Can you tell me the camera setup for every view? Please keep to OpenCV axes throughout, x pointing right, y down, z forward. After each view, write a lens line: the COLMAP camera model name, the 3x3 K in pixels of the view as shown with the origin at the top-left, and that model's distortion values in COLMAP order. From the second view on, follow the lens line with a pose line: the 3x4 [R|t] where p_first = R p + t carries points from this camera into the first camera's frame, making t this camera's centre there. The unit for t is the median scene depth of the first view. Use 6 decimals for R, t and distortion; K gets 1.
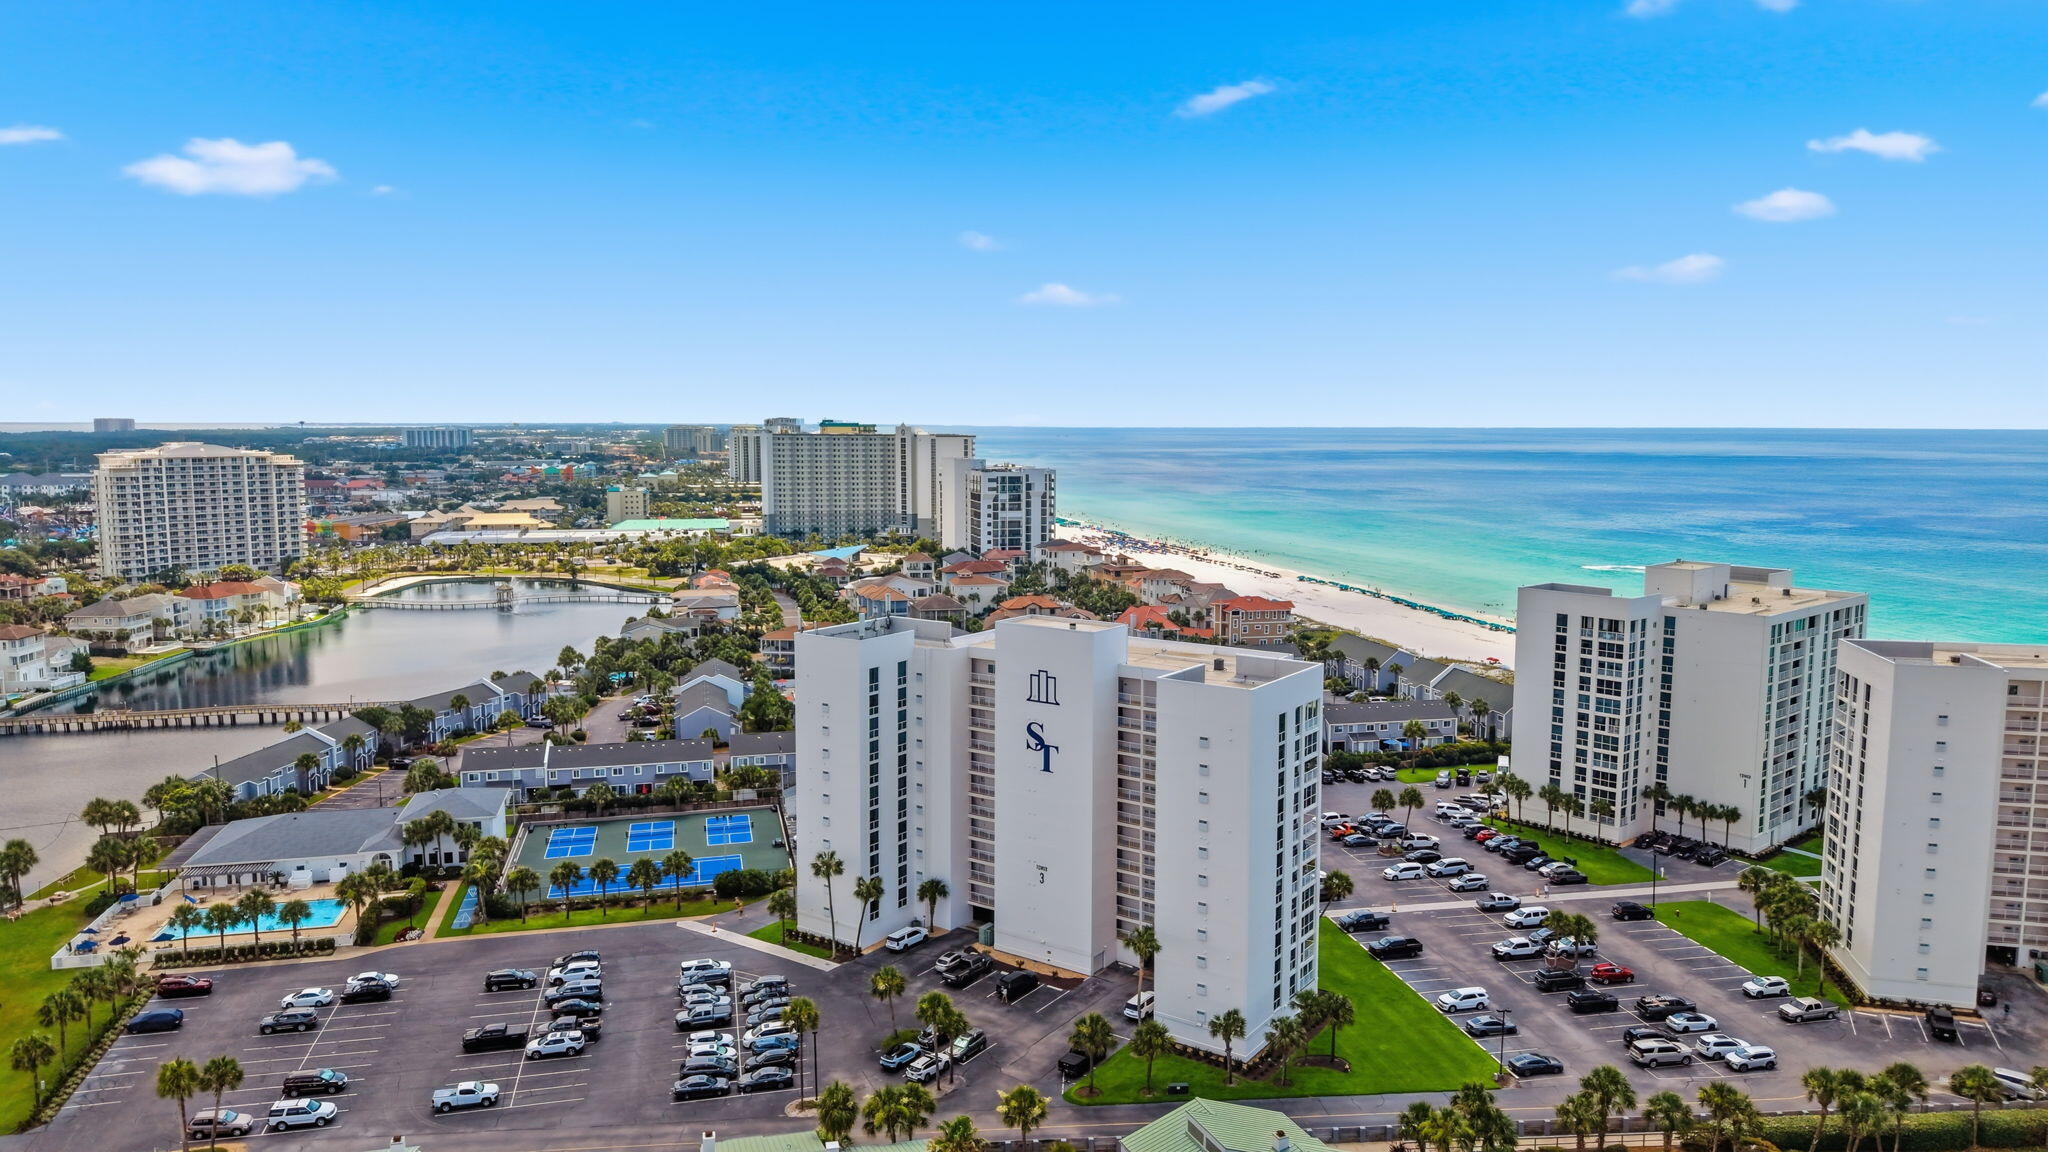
lens RADIAL K [[1378.8, 0, 1024.0], [0, 1378.8, 576.0], [0, 0, 1]] dist [0.067396, -0.090098]
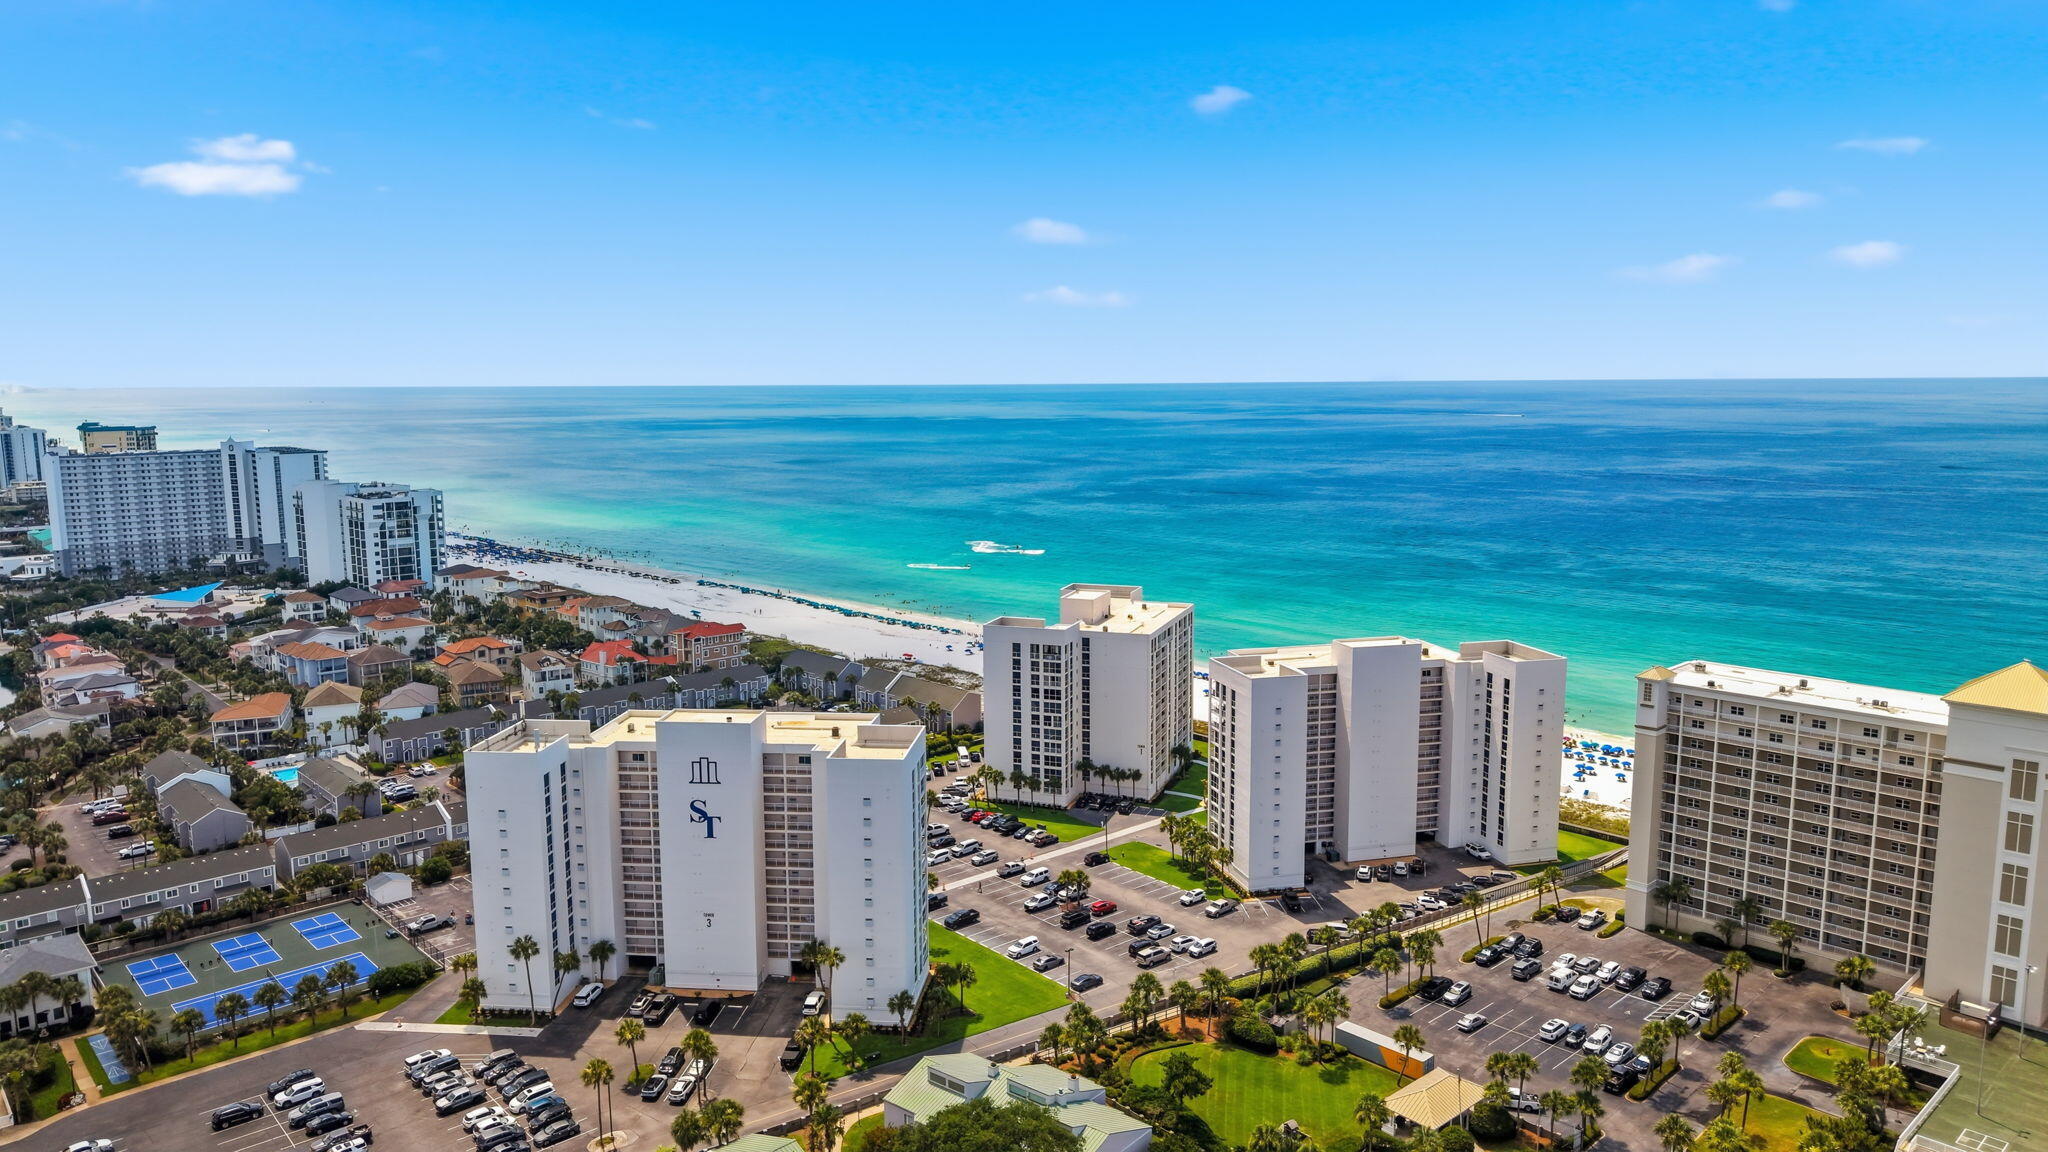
lens RADIAL K [[1375.3, 0, 1024.0], [0, 1375.3, 576.0], [0, 0, 1]] dist [0.068137, -0.080219]
pose [[0.876958, -0.077413, 0.474292, -0.265531], [0.062784, 0.996937, 0.046631, -0.113710], [-0.476449, -0.011116, 0.879132, -0.192904]]
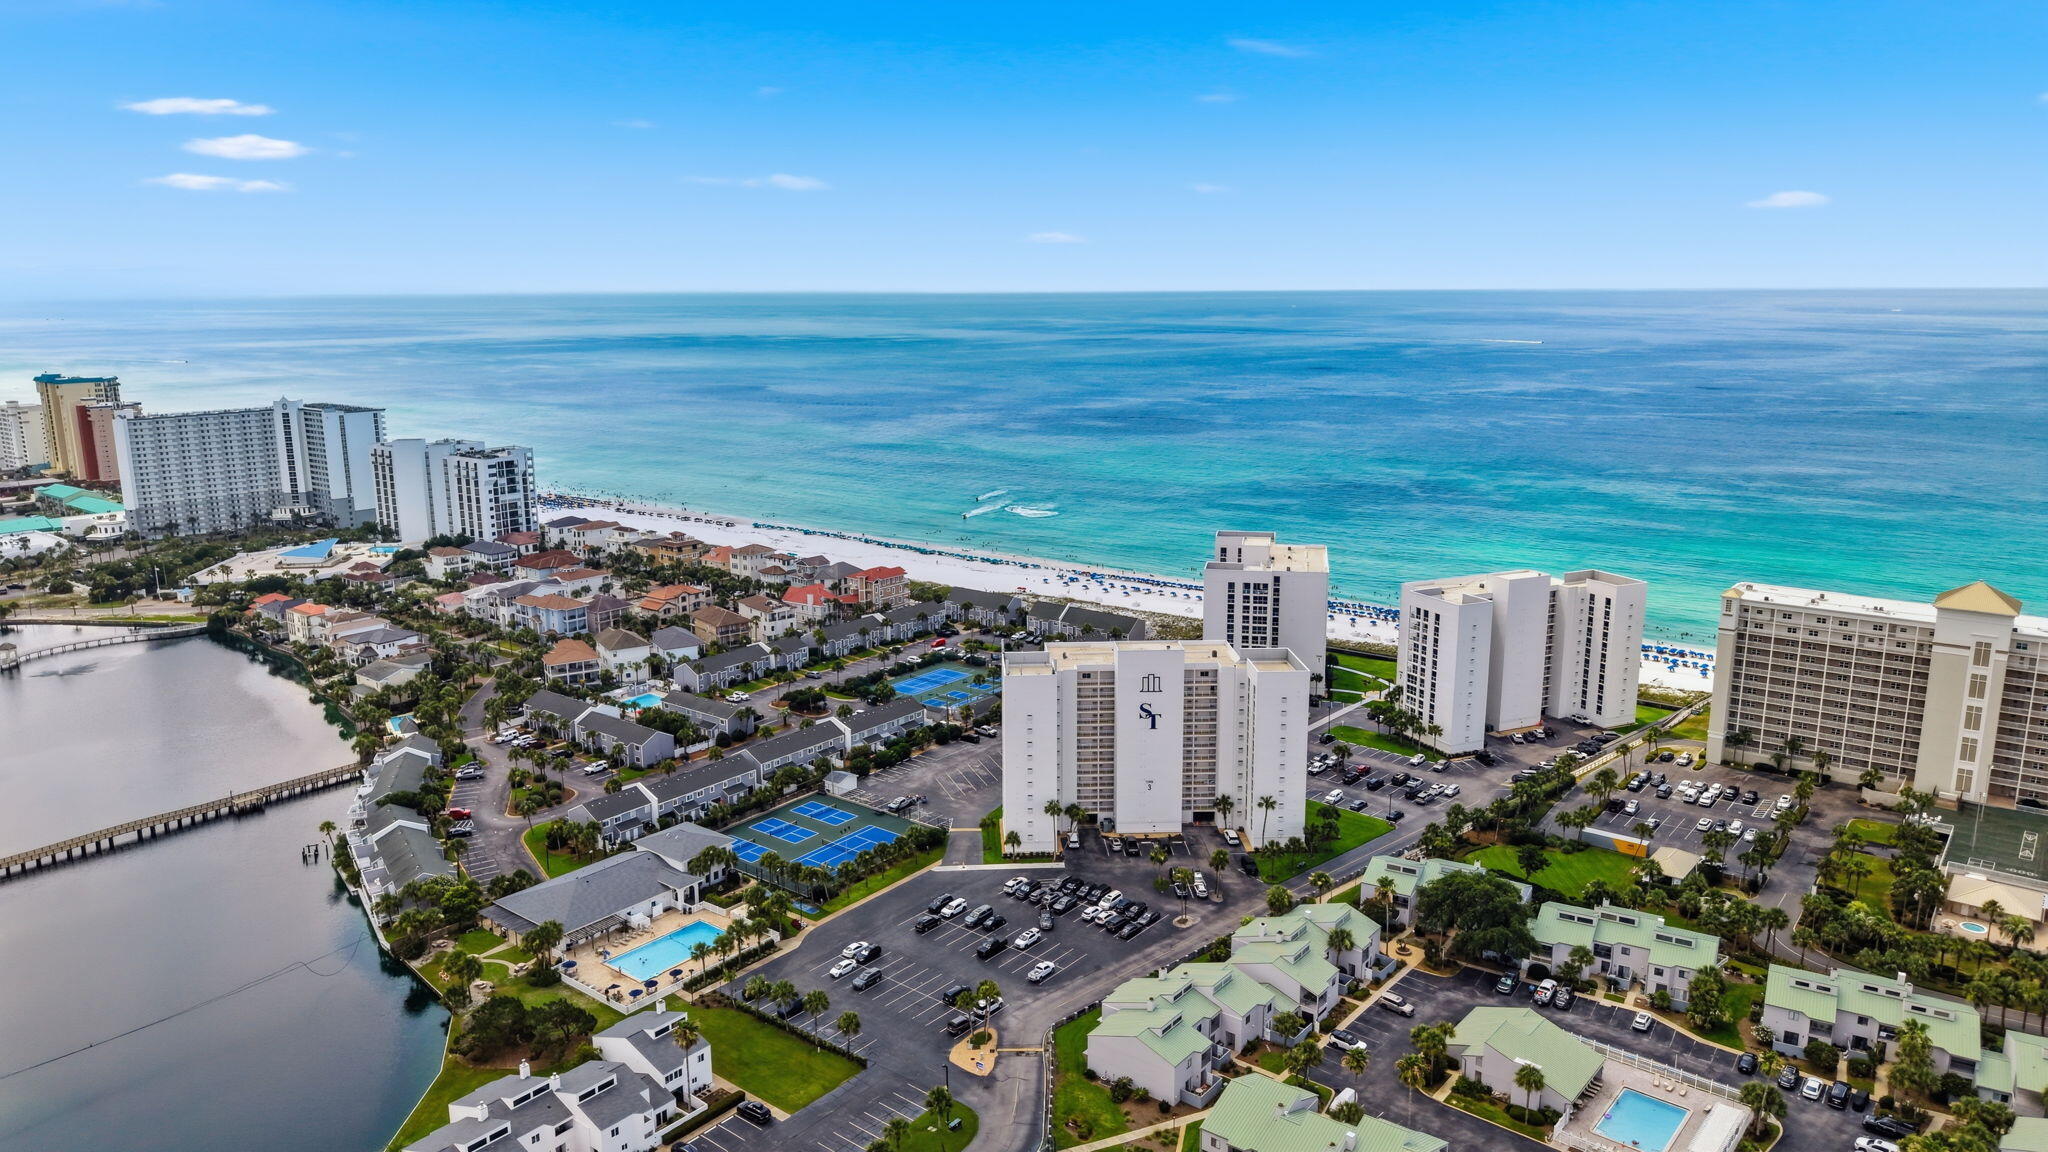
lens RADIAL K [[1378.8, 0, 1024.0], [0, 1378.8, 576.0], [0, 0, 1]] dist [0.067396, -0.090098]
pose [[0.793376, -0.133884, 0.593827, -0.996015], [0.076656, 0.989722, 0.120726, -0.245032], [-0.603886, -0.050261, 0.795484, -0.271181]]
